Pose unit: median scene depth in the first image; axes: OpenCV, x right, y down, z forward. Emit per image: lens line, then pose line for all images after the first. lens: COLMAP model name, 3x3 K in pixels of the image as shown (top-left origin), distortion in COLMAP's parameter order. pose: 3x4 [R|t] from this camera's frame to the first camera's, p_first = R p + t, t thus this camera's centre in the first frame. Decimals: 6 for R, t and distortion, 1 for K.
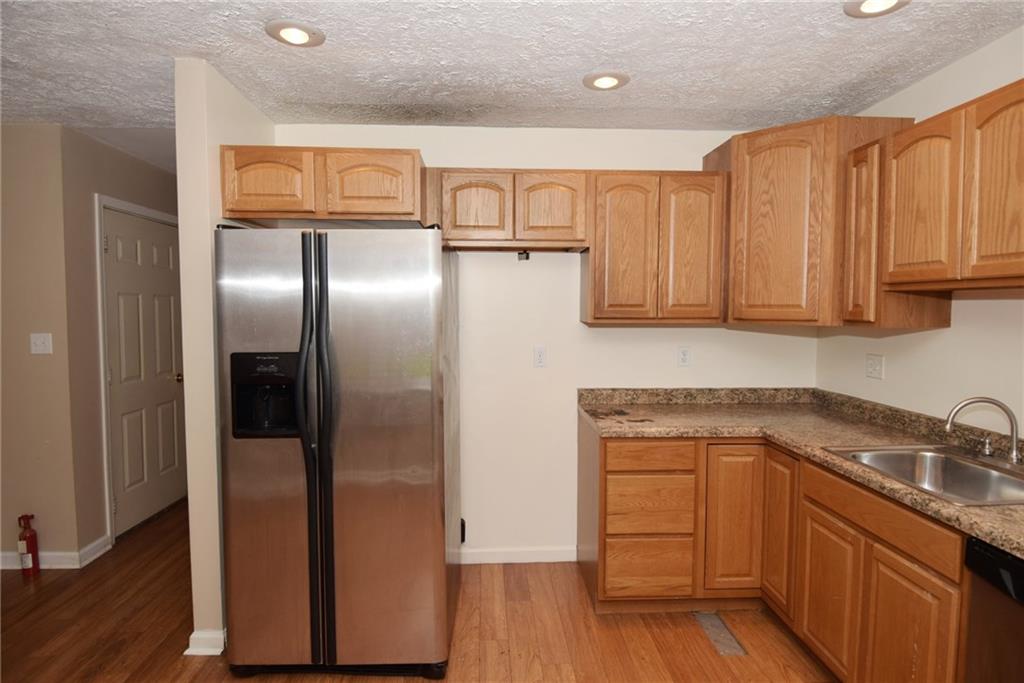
lens RADIAL K [[537.9, 0, 513.8], [0, 537.9, 336.3], [0, 0, 1]] dist [0.019775, -0.029614]
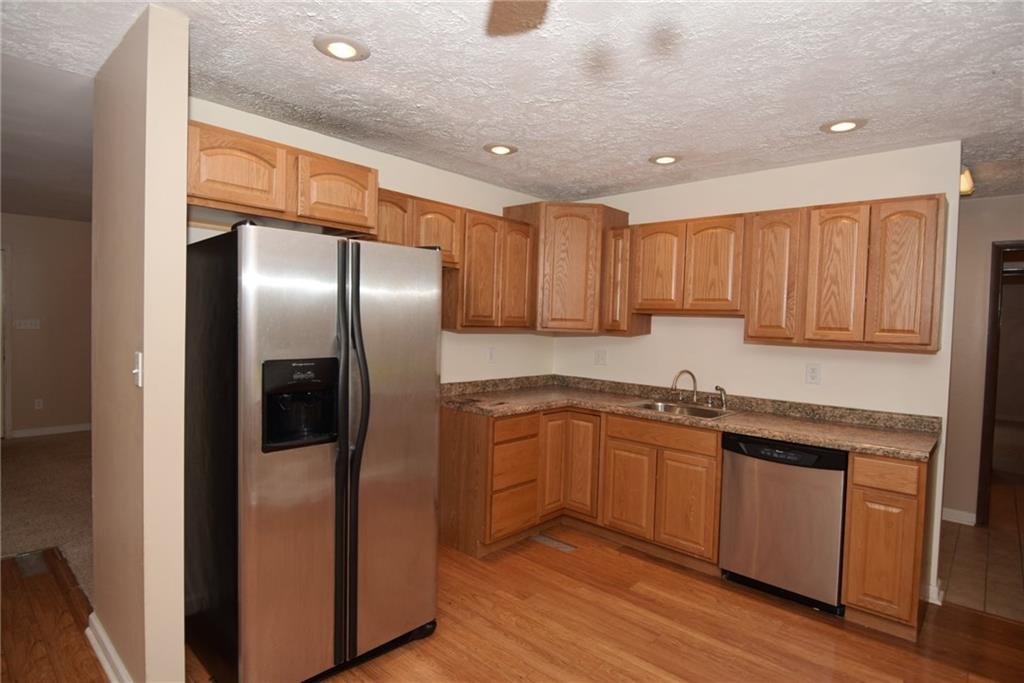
lens RADIAL K [[537.9, 0, 513.8], [0, 537.9, 336.3], [0, 0, 1]] dist [0.019775, -0.029614]
pose [[0.707847, -0.001448, 0.706364, -0.701379], [0.007209, 0.999961, -0.005174, -0.002468], [-0.706329, 0.008755, 0.707829, 0.034832]]
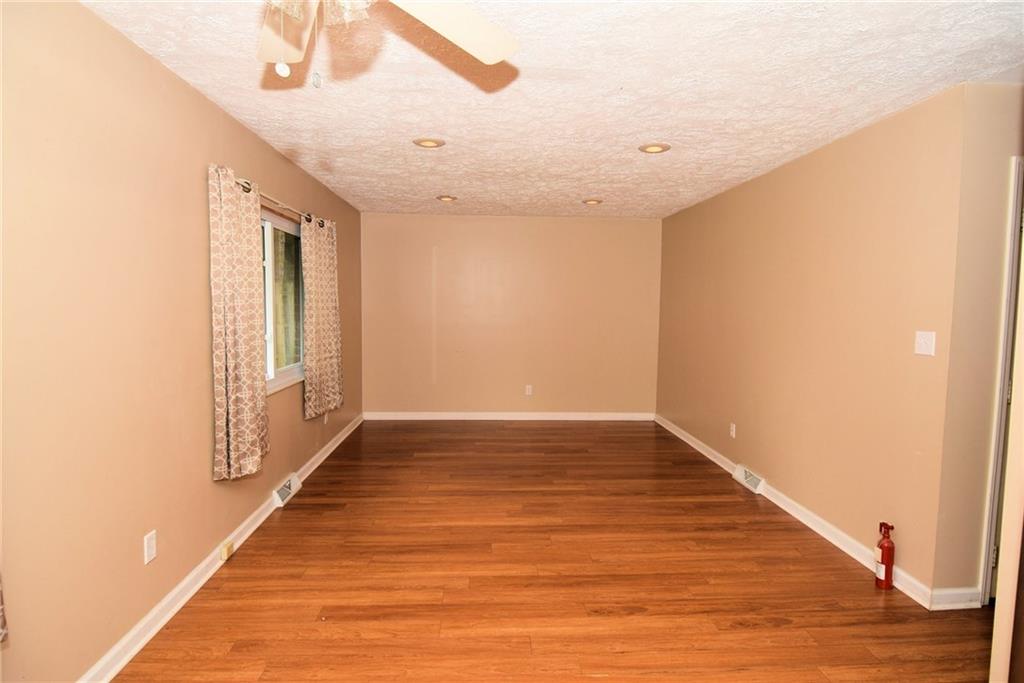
lens RADIAL K [[537.9, 0, 513.8], [0, 537.9, 336.3], [0, 0, 1]] dist [0.019775, -0.029614]
pose [[0.007837, 0.069572, -0.997546, 0.004116], [-0.064841, 0.995513, 0.068920, -0.017872], [0.997865, 0.064142, 0.012313, 0.360590]]
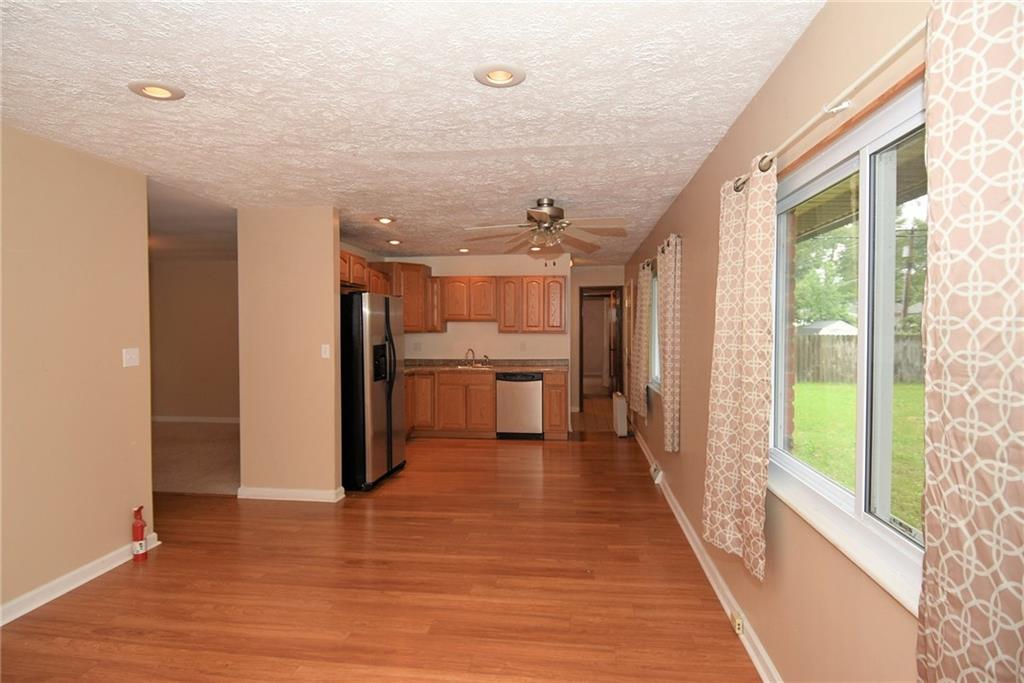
lens RADIAL K [[537.9, 0, 513.8], [0, 537.9, 336.3], [0, 0, 1]] dist [0.019775, -0.029614]
pose [[0.170496, -0.016474, 0.985221, -2.218216], [0.053844, 0.998522, 0.007379, 0.005593], [-0.983886, 0.051791, 0.171131, -0.011482]]
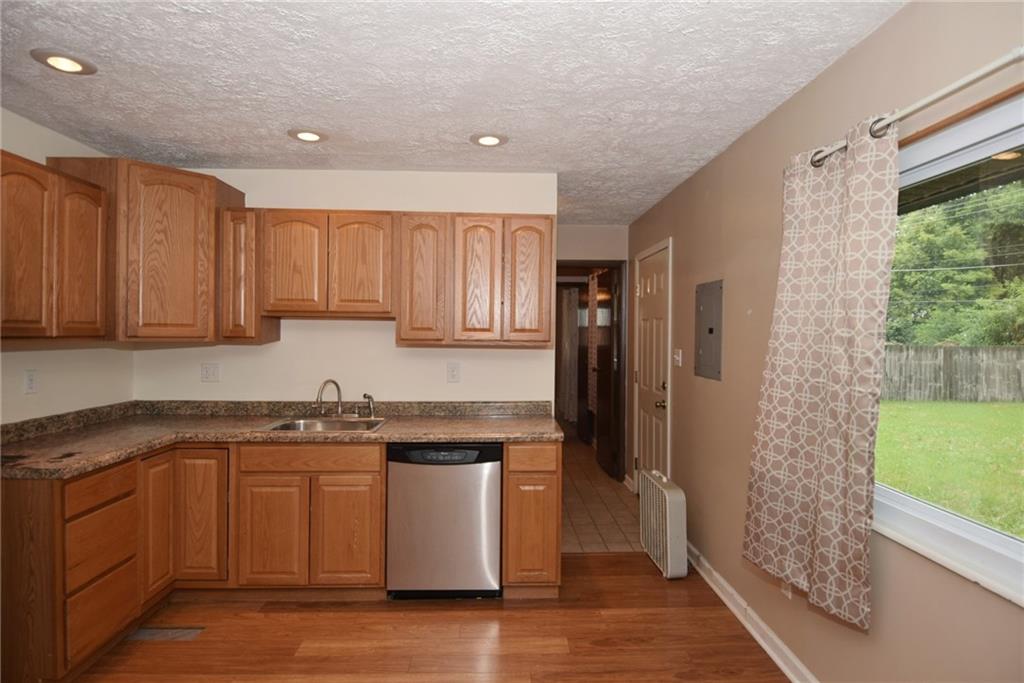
lens RADIAL K [[537.9, 0, 513.8], [0, 537.9, 336.3], [0, 0, 1]] dist [0.019775, -0.029614]
pose [[0.015935, -0.008347, 0.999838, -0.631585], [0.042828, 0.999053, 0.007658, -0.010400], [-0.998955, 0.042699, 0.016277, 0.269351]]
